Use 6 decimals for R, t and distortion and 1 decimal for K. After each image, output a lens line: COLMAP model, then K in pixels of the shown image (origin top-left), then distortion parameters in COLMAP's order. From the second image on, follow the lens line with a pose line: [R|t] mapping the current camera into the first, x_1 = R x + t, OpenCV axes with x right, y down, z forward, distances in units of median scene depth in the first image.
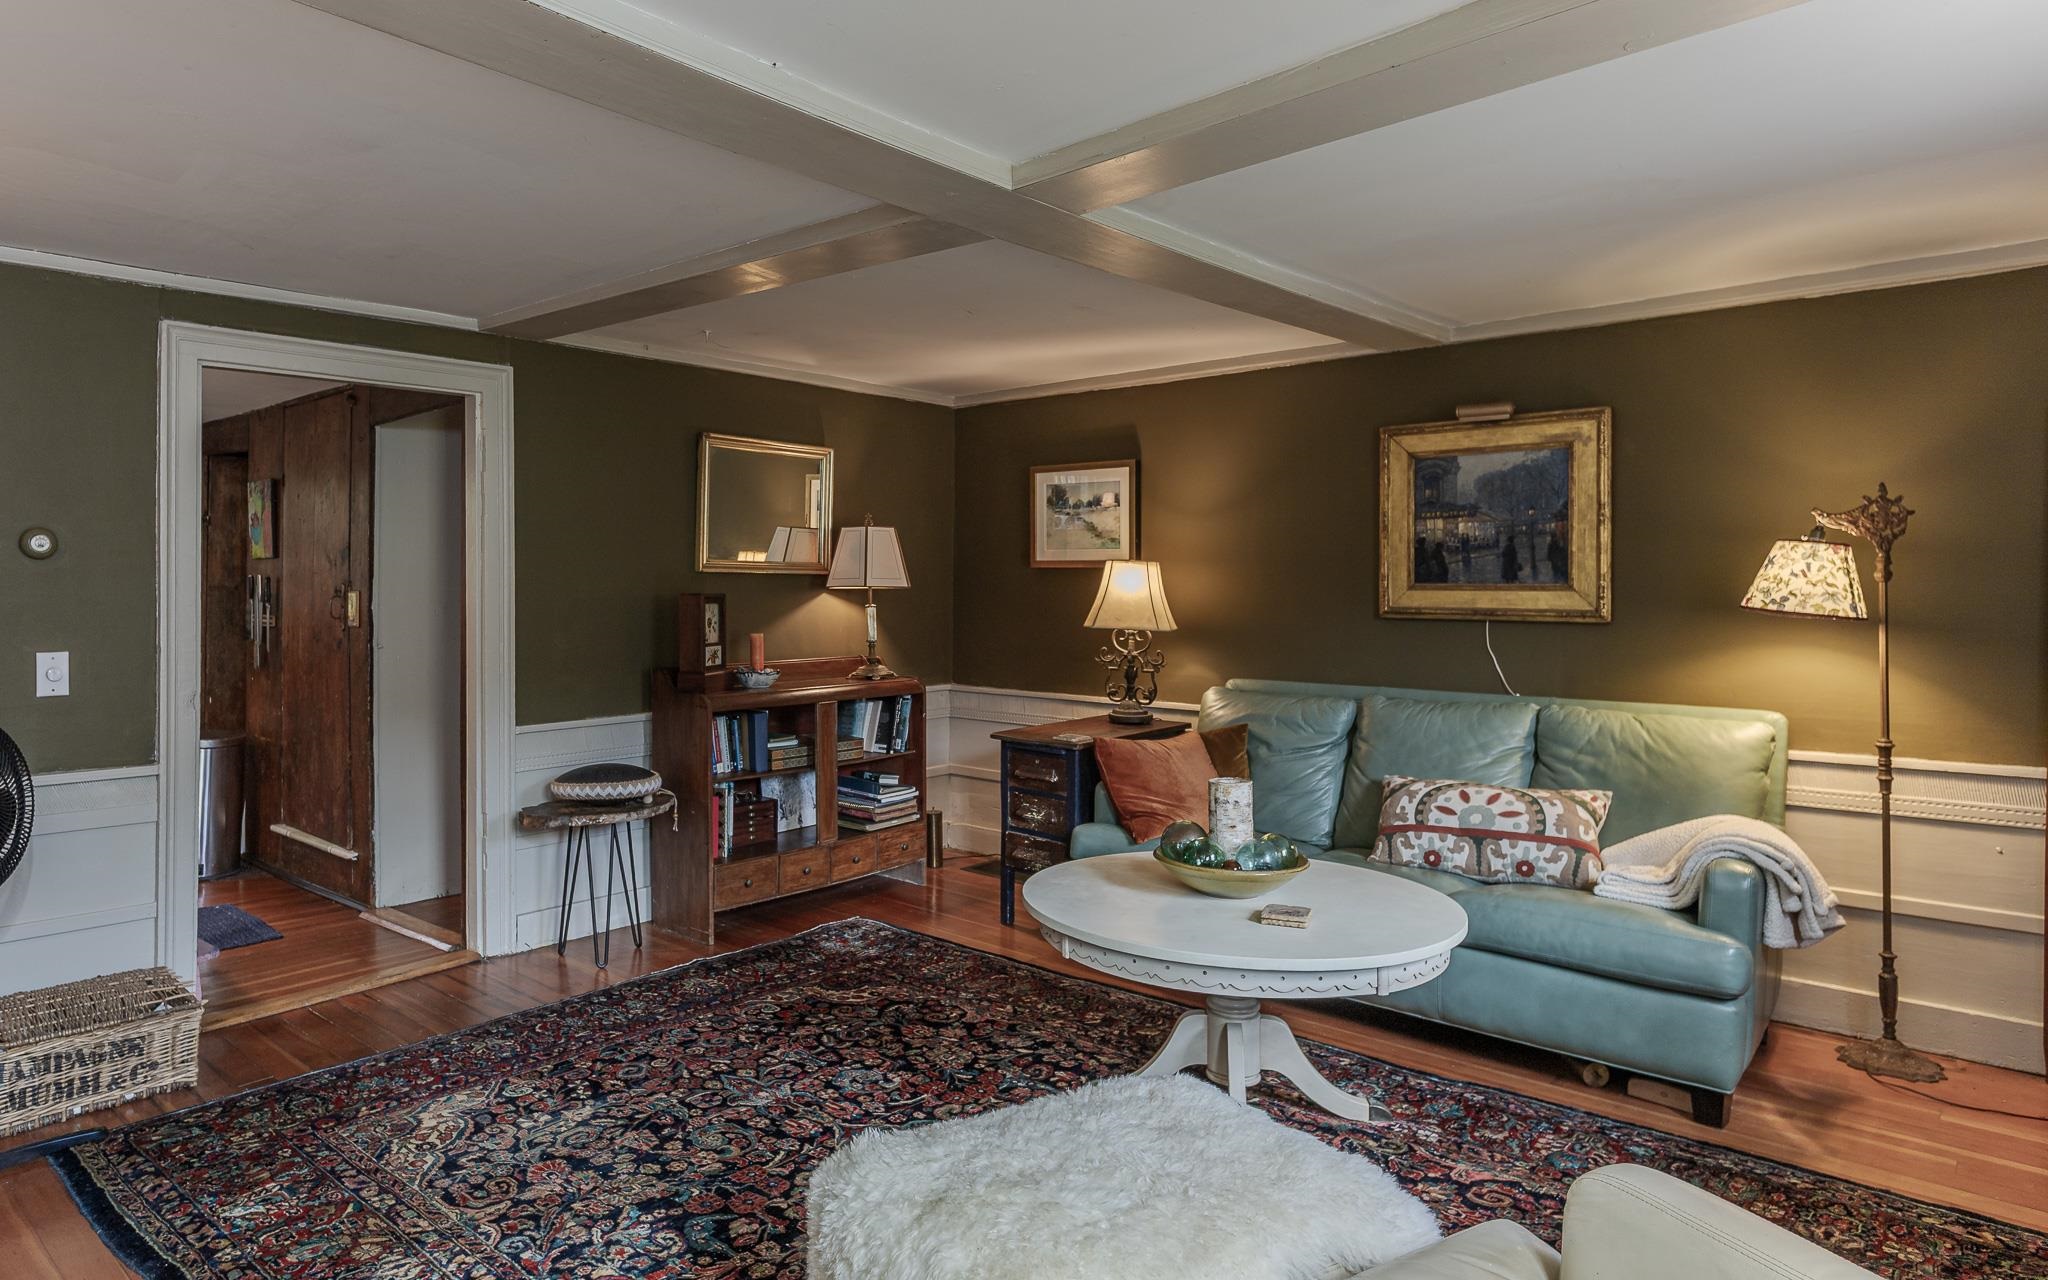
lens RADIAL K [[1177.9, 0, 881.7], [0, 1177.9, 586.2], [0, 0, 1]] dist [-0.019355, -0.002042]
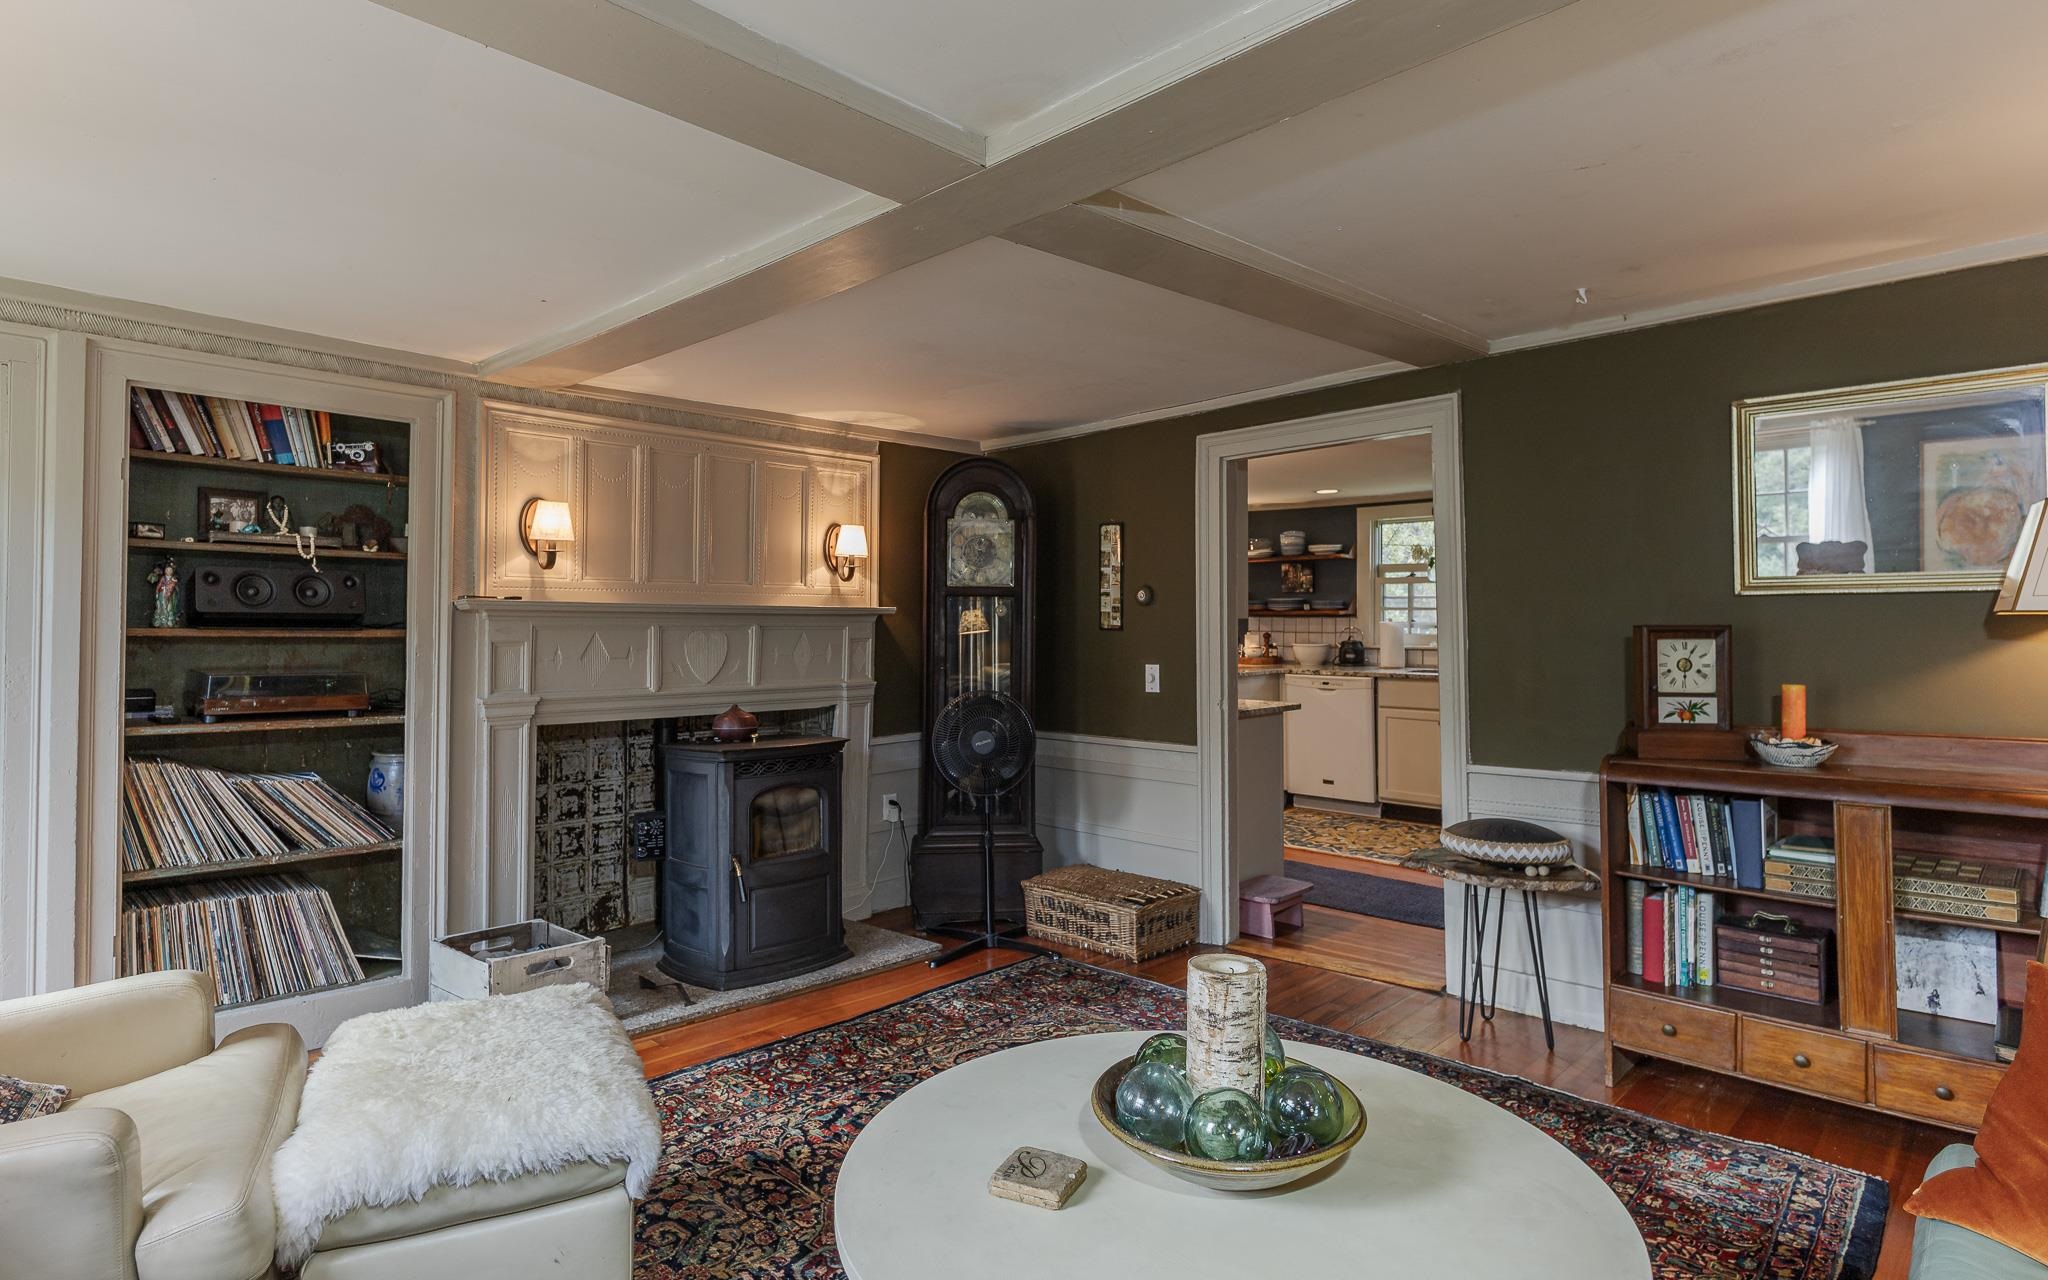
lens RADIAL K [[1073.0, 0, 1038.8], [0, 1073.0, 609.3], [0, 0, 1]] dist [-0.000783, 0.001228]
pose [[0.018252, -0.014583, -0.999727, 0.814232], [0.009464, 0.999851, -0.014412, 0.002134], [0.999789, -0.009199, 0.018387, 0.910999]]
